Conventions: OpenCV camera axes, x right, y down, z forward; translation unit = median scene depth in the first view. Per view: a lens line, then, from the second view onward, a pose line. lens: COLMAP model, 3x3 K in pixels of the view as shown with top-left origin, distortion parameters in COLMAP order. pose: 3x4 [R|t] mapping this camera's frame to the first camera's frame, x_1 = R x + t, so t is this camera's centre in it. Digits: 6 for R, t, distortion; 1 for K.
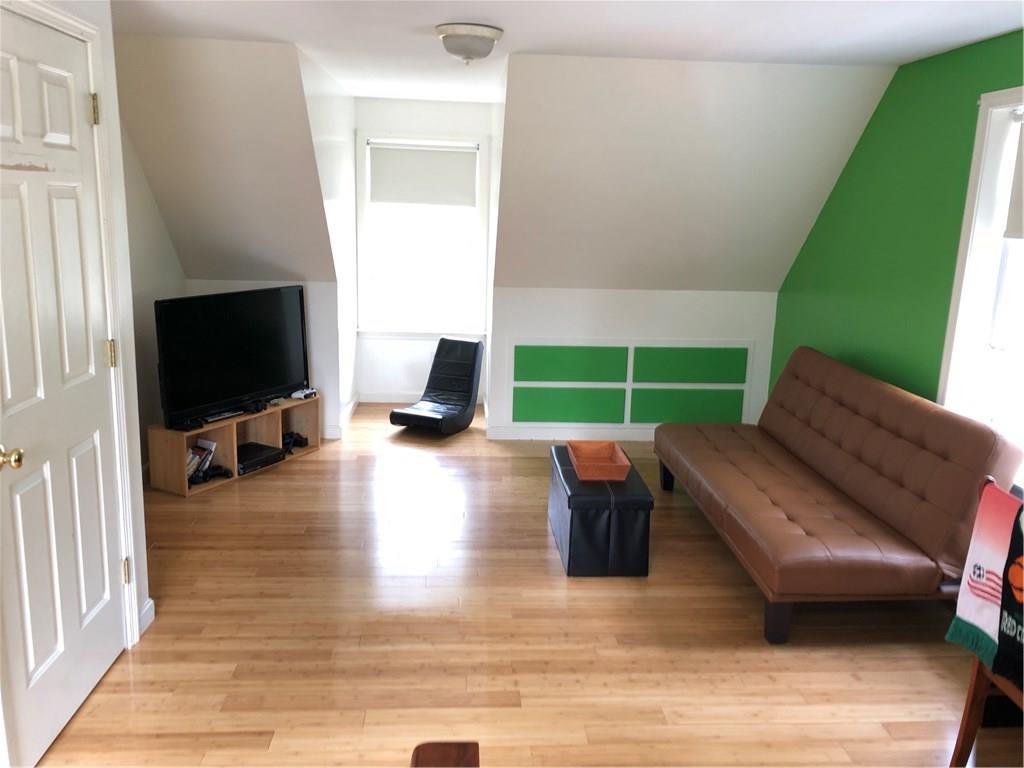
lens RADIAL K [[836.2, 0, 516.6], [0, 836.2, 383.2], [0, 0, 1]] dist [0.049014, -0.049747]
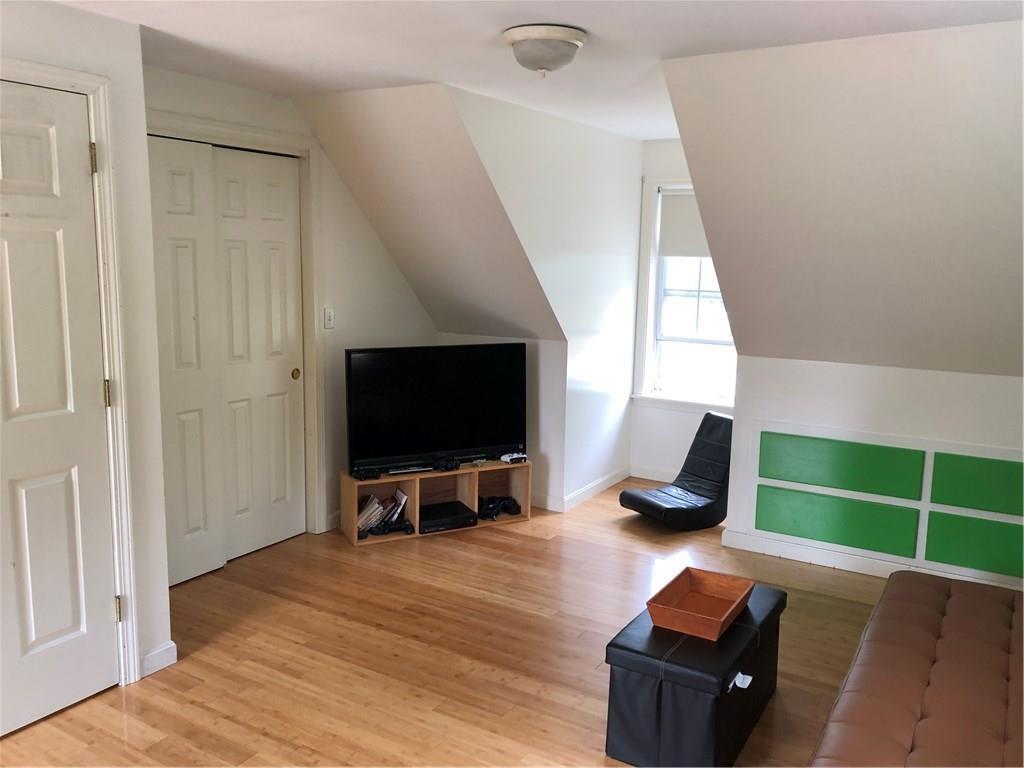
lens RADIAL K [[836.2, 0, 510.9], [0, 836.2, 384.3], [0, 0, 1]] dist [0.049014, -0.049747]
pose [[0.815126, 0.076110, -0.574262, 0.287142], [-0.117389, 0.992466, -0.035089, -0.037875], [0.567265, 0.096014, 0.817919, 0.248024]]
